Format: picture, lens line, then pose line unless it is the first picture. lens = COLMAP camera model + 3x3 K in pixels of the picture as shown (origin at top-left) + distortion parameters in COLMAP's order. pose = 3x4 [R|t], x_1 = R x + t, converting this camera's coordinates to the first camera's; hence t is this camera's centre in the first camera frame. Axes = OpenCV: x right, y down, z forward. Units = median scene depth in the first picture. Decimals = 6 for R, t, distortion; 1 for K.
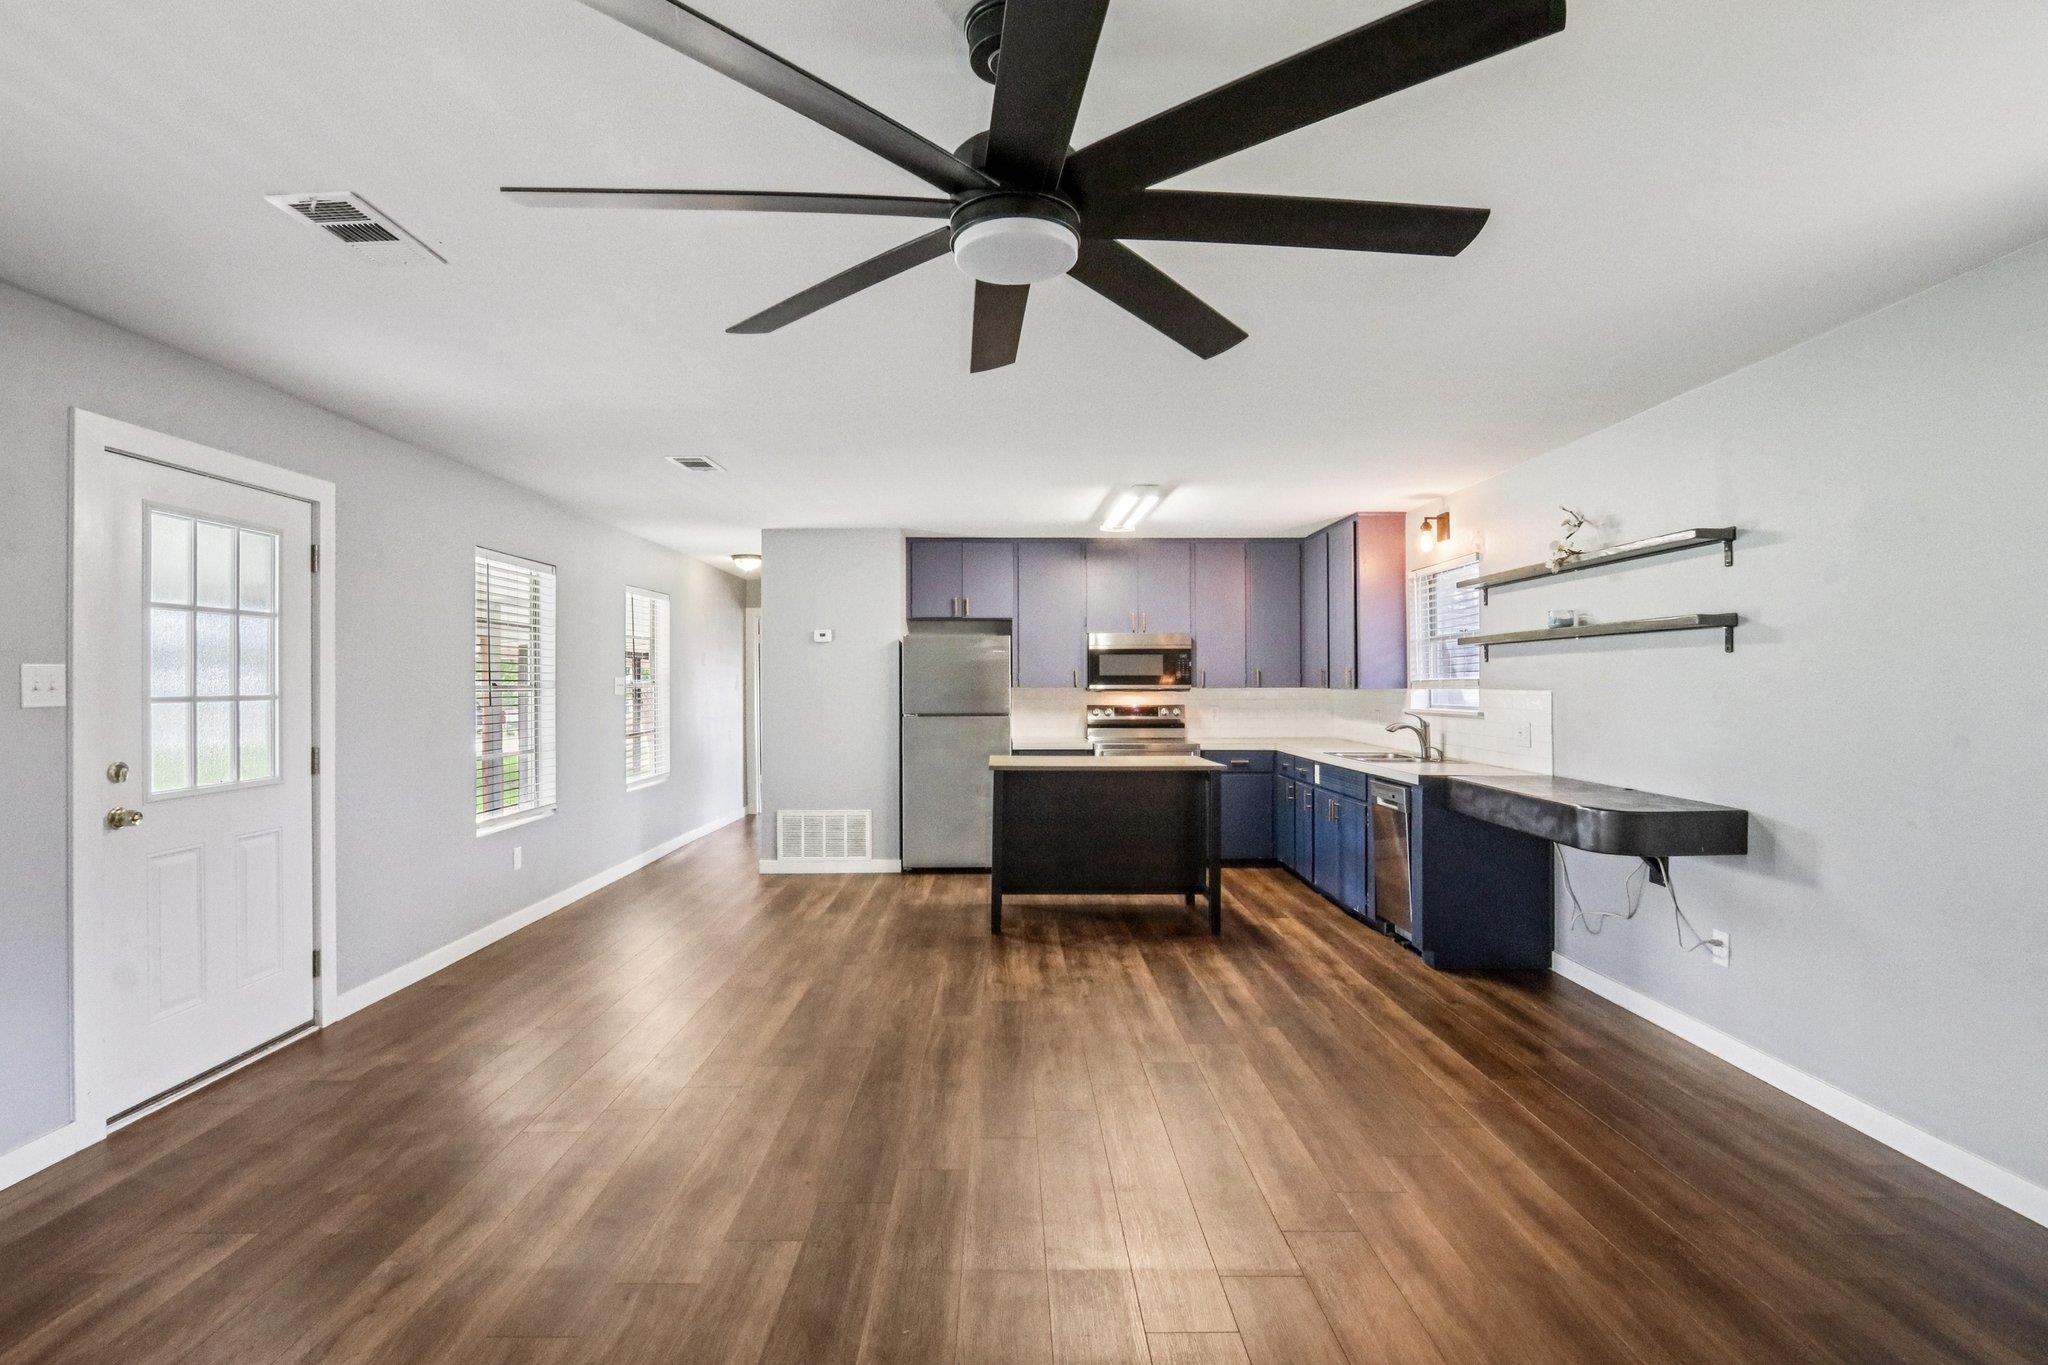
lens RADIAL K [[1005.7, 0, 1007.0], [0, 1005.7, 680.8], [0, 0, 1]] dist [-0.016359, 0.001107]
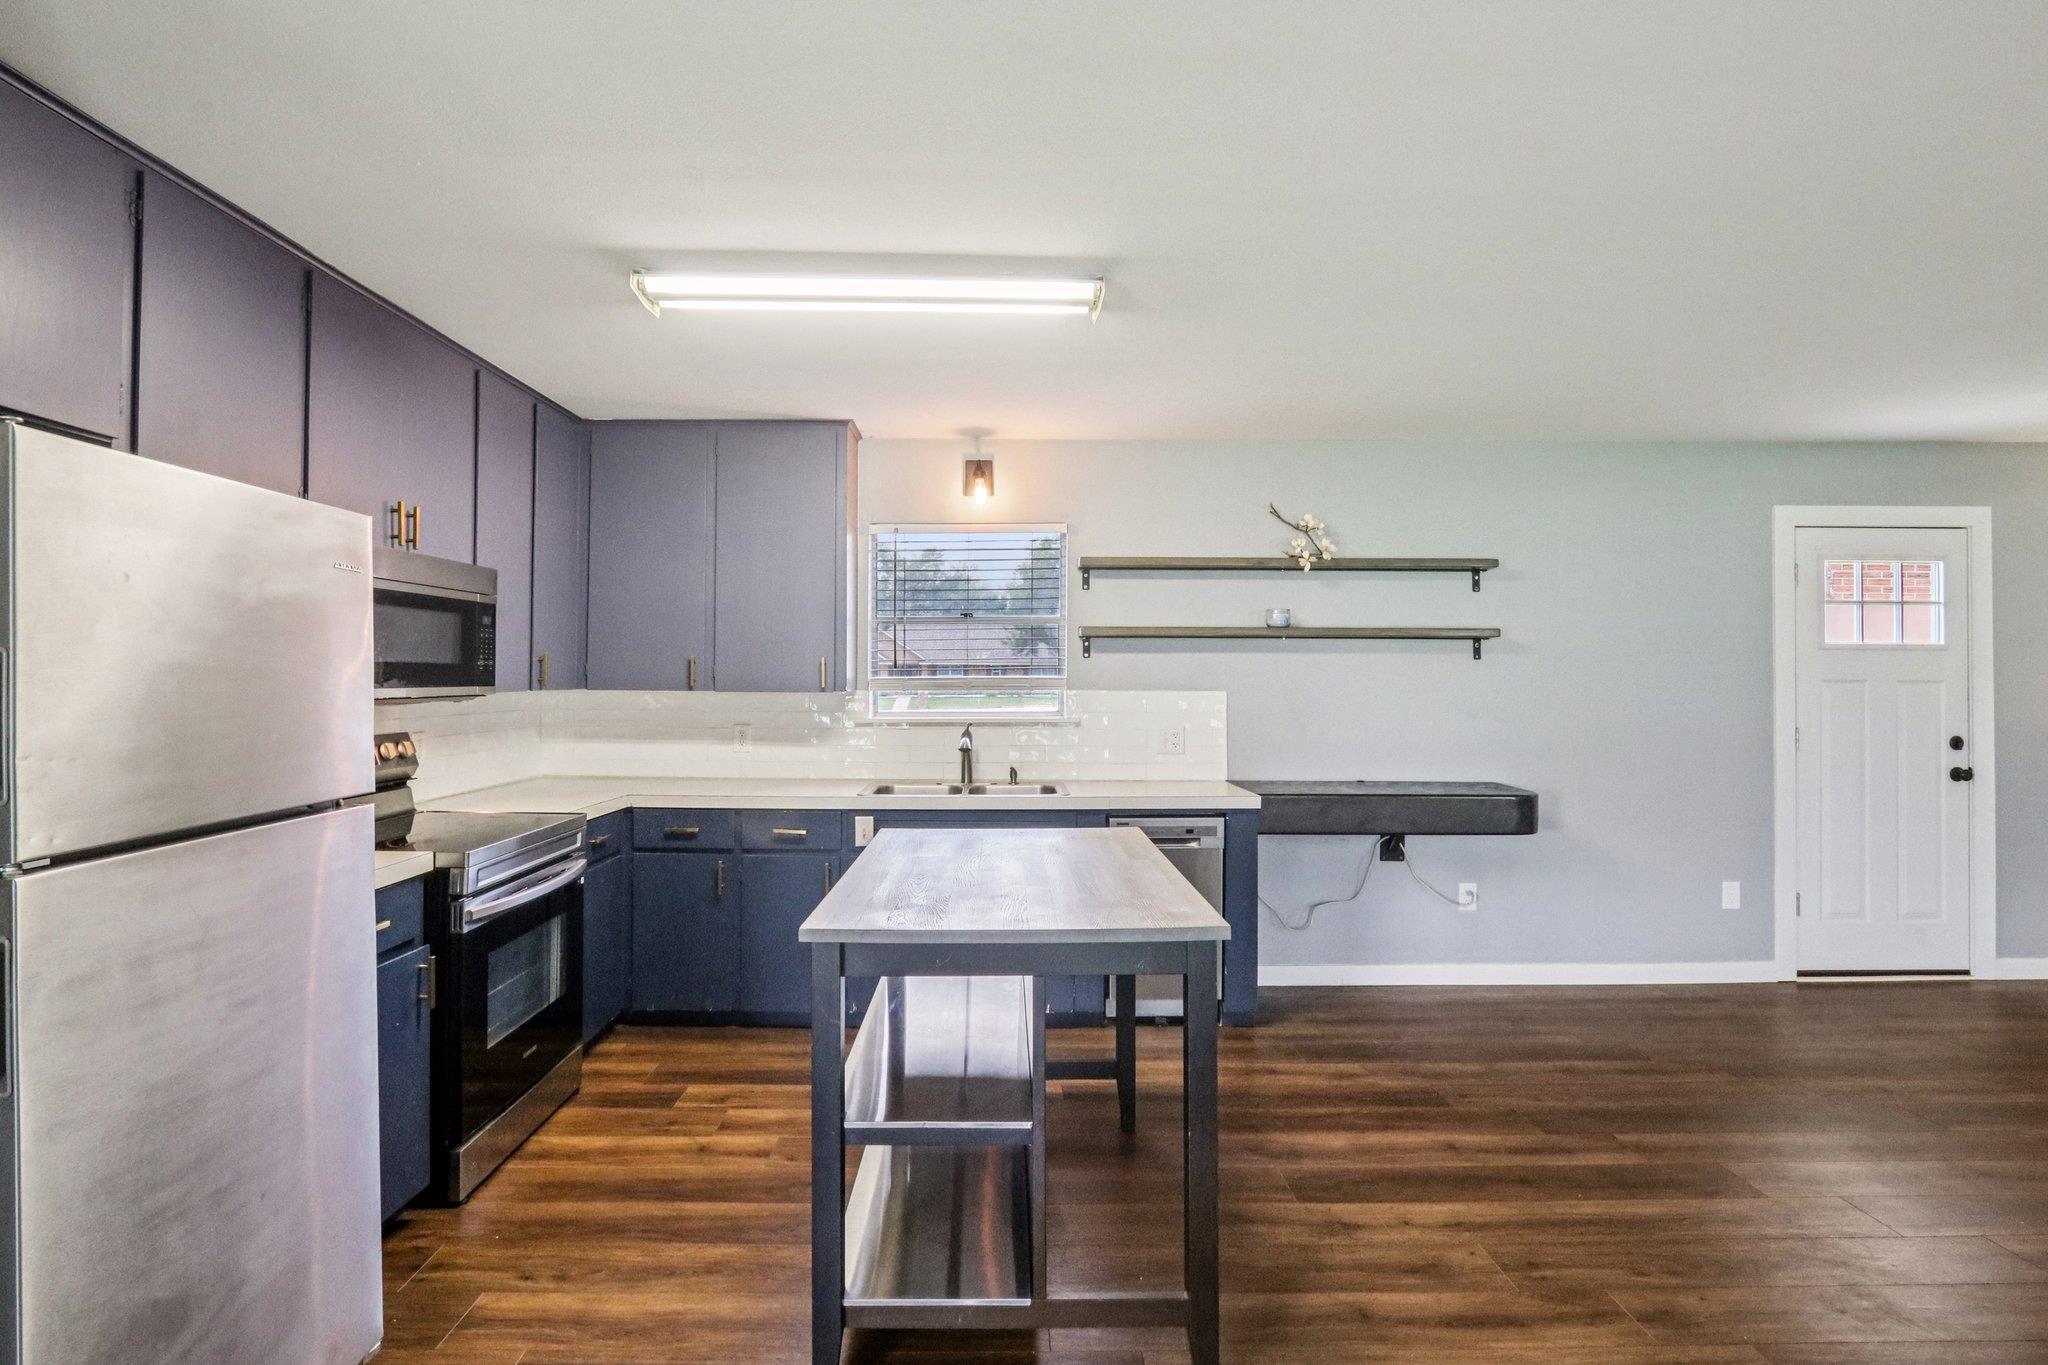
lens RADIAL K [[1011.4, 0, 1001.7], [0, 1011.4, 665.1], [0, 0, 1]] dist [-0.018196, 0.000954]
pose [[-0.010606, 0.014494, 0.999839, -0.427386], [-0.006270, 0.999874, -0.014561, -0.000024], [-0.999924, -0.006423, -0.010514, 1.267335]]
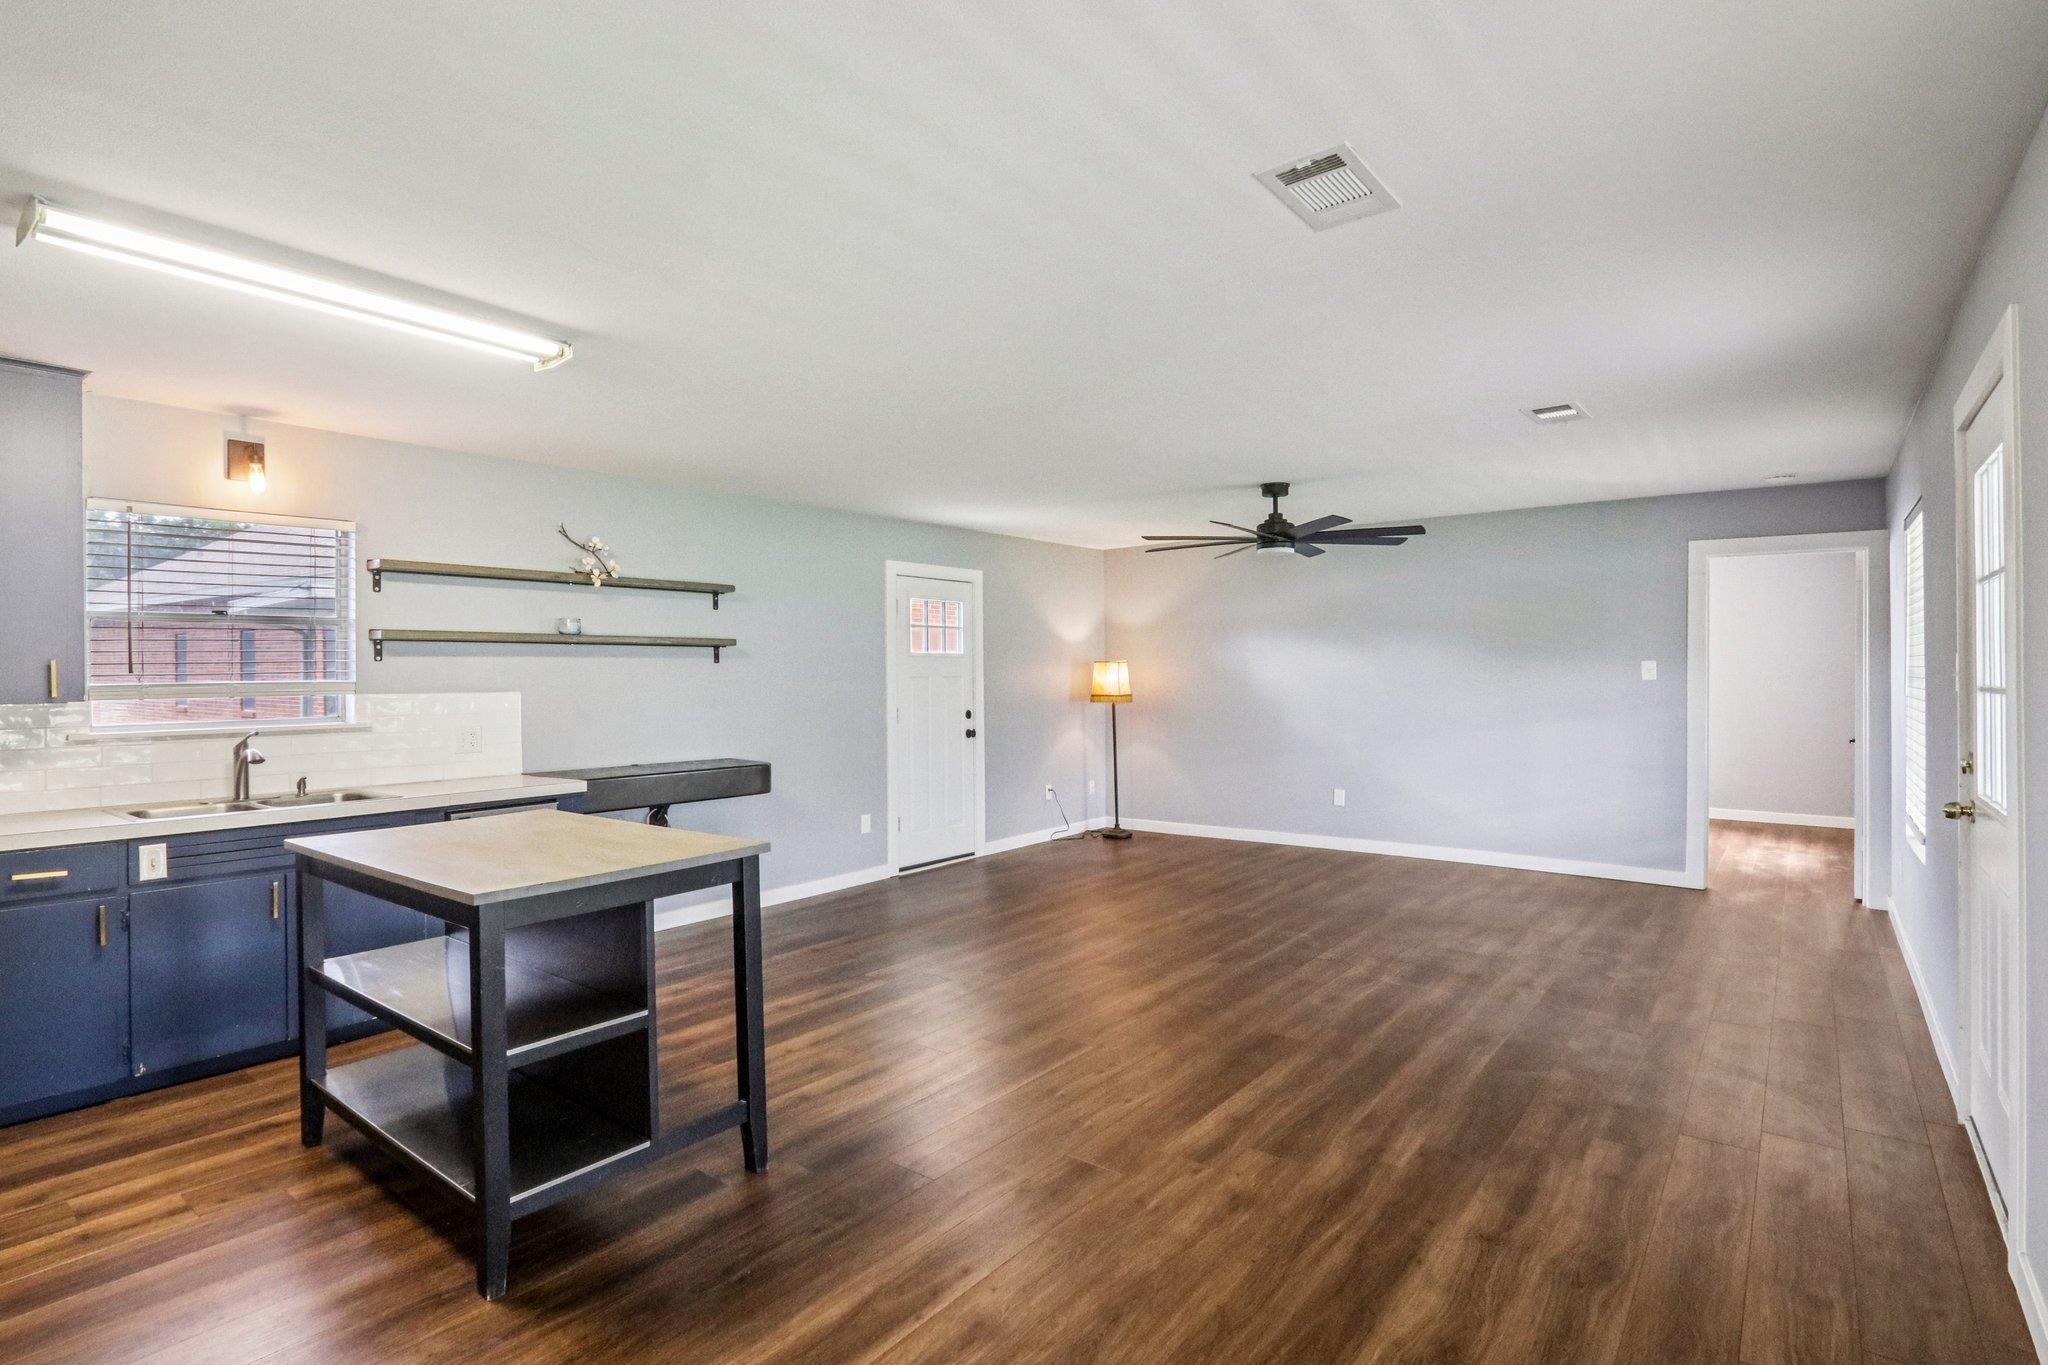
lens RADIAL K [[1005.7, 0, 1007.0], [0, 1005.7, 680.8], [0, 0, 1]] dist [-0.016359, 0.001107]
pose [[-0.784448, 0.006831, 0.620157, -0.509434], [0.009752, 0.999952, 0.001321, 0.001464], [-0.620118, 0.007084, -0.784477, 1.555532]]
